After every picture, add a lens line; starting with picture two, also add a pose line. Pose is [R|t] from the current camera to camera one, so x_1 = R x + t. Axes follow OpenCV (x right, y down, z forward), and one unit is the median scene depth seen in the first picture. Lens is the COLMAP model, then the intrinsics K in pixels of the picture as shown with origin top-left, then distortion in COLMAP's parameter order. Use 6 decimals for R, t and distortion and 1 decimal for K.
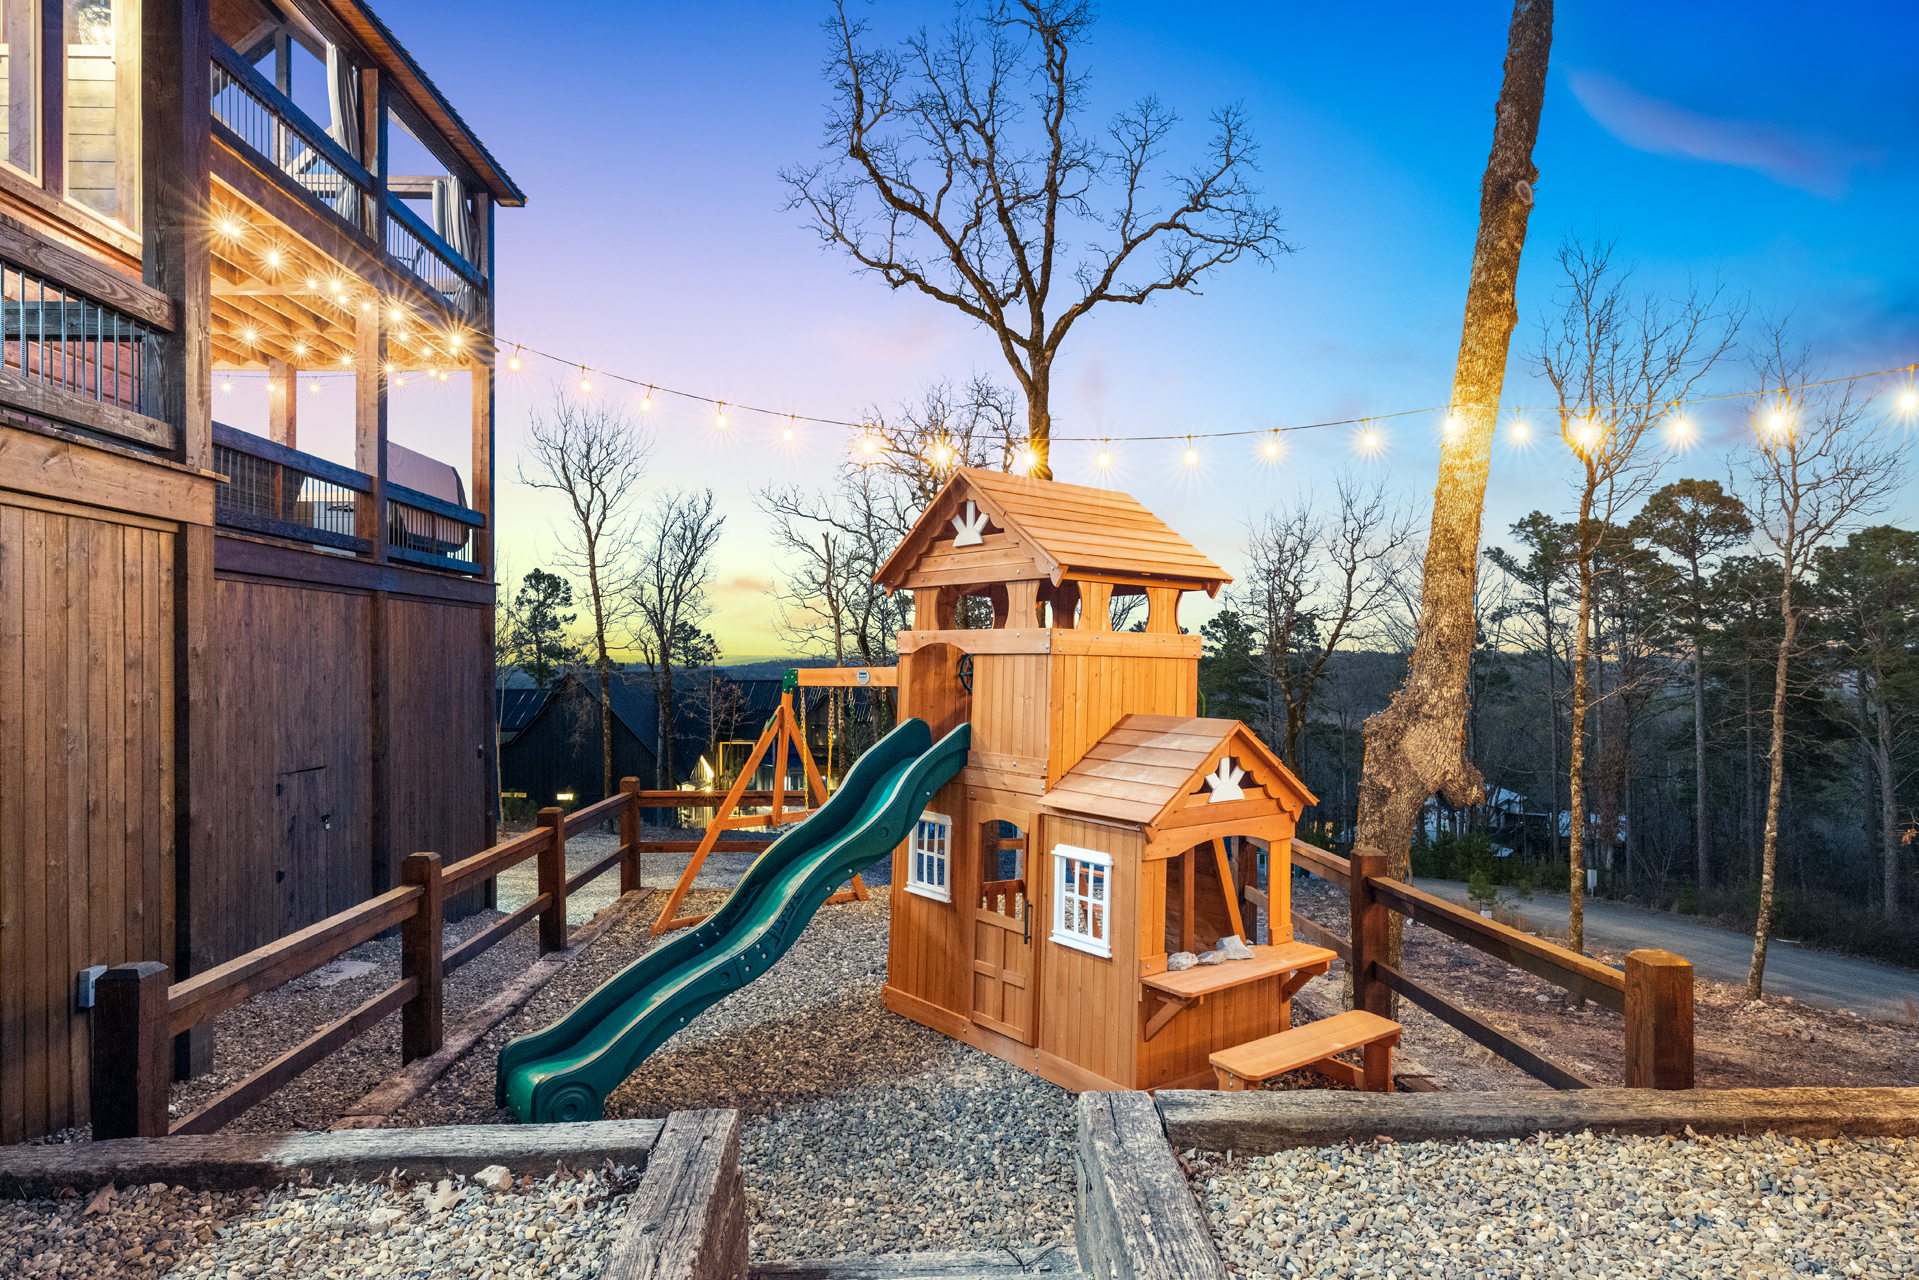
lens RADIAL K [[1079.2, 0, 961.1], [0, 1079.2, 646.0], [0, 0, 1]] dist [0.003282, -0.000478]
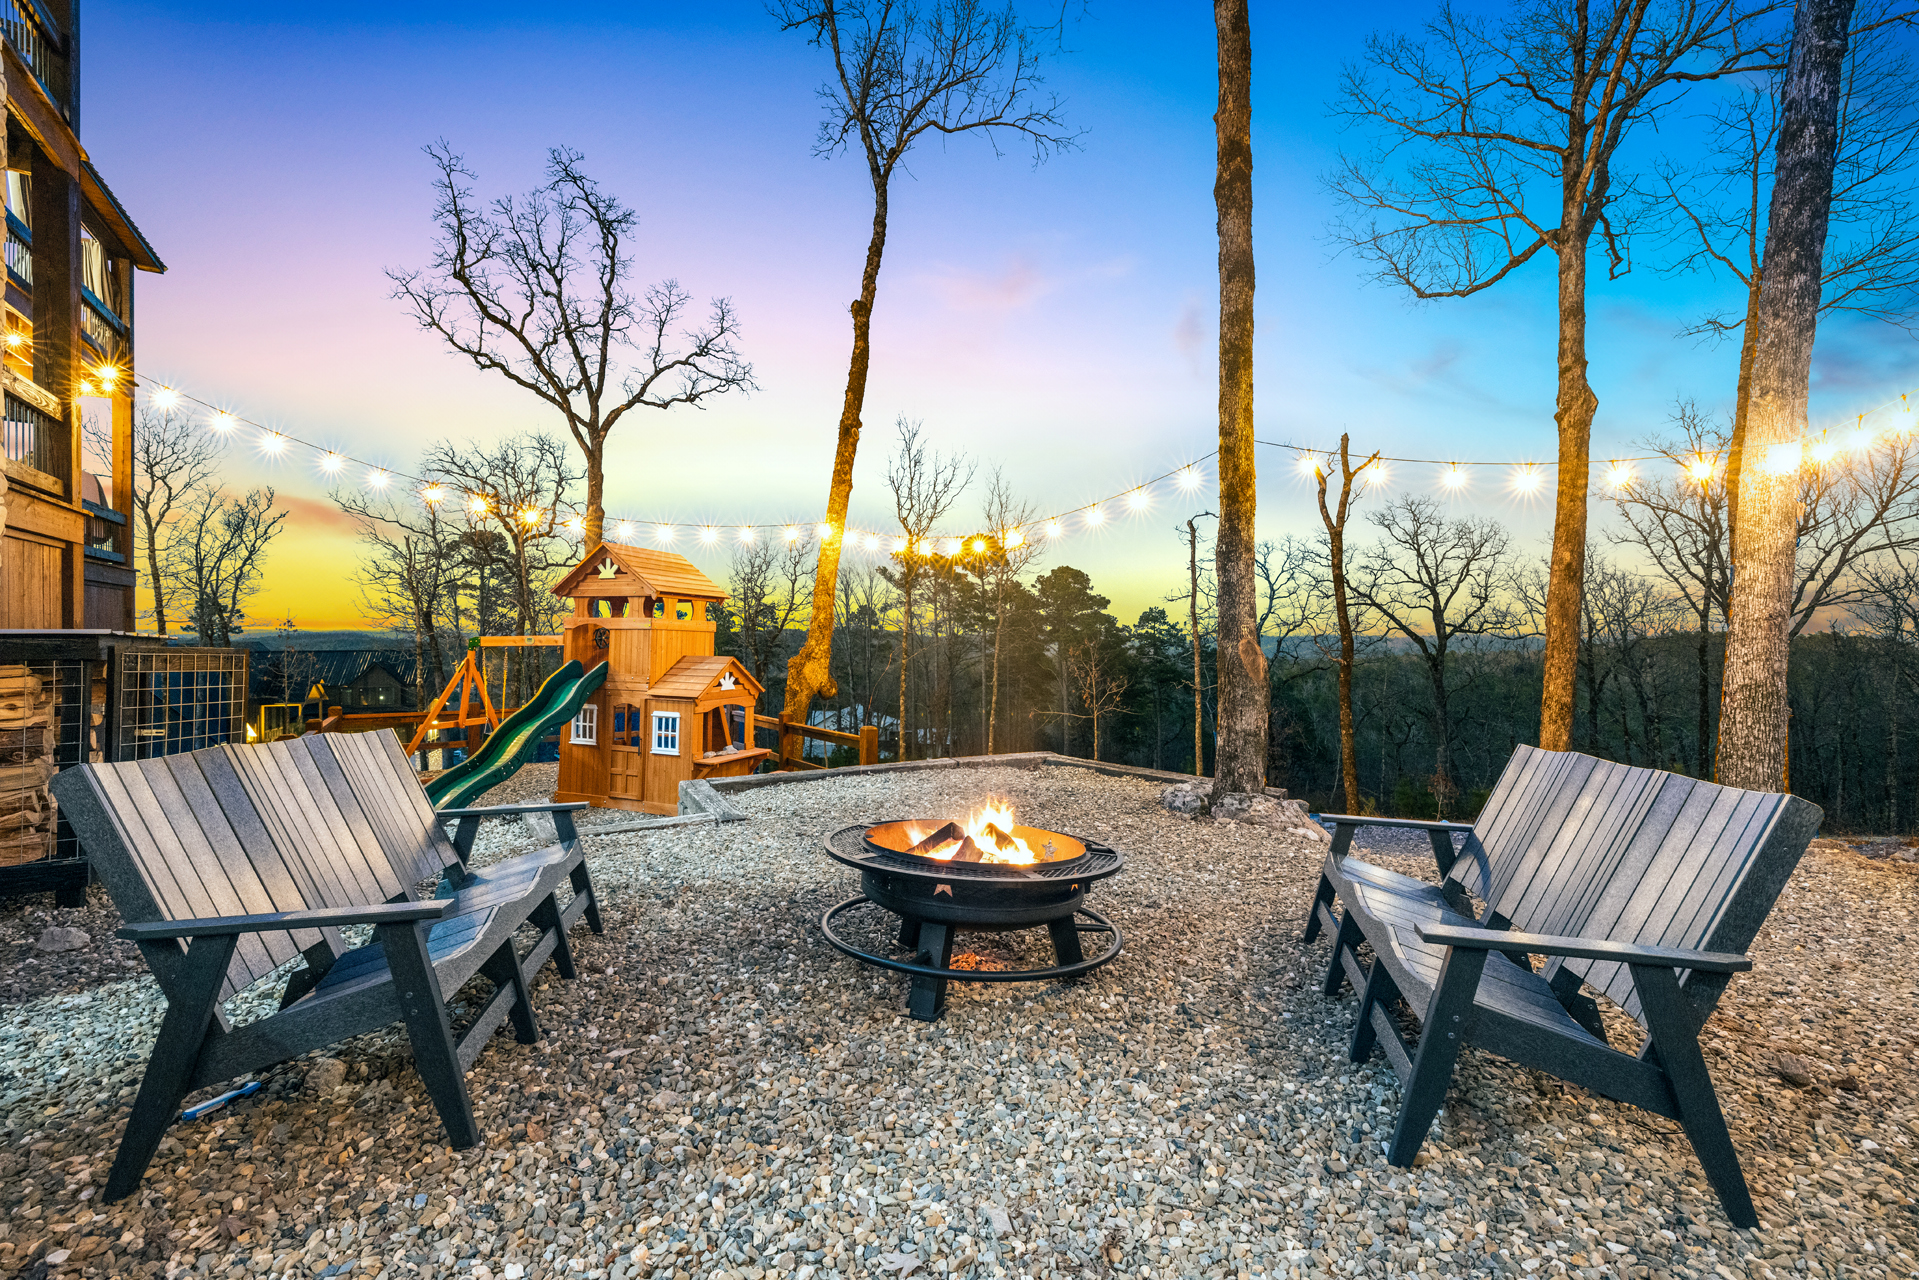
lens RADIAL K [[813.0, 0, 955.8], [0, 813.0, 638.8], [0, 0, 1]] dist [0.001526, 0.000268]
pose [[0.861269, 0.002673, 0.508143, -0.073578], [-0.010925, 0.999852, 0.013257, -0.000653], [-0.508033, -0.016969, 0.861171, -0.253626]]
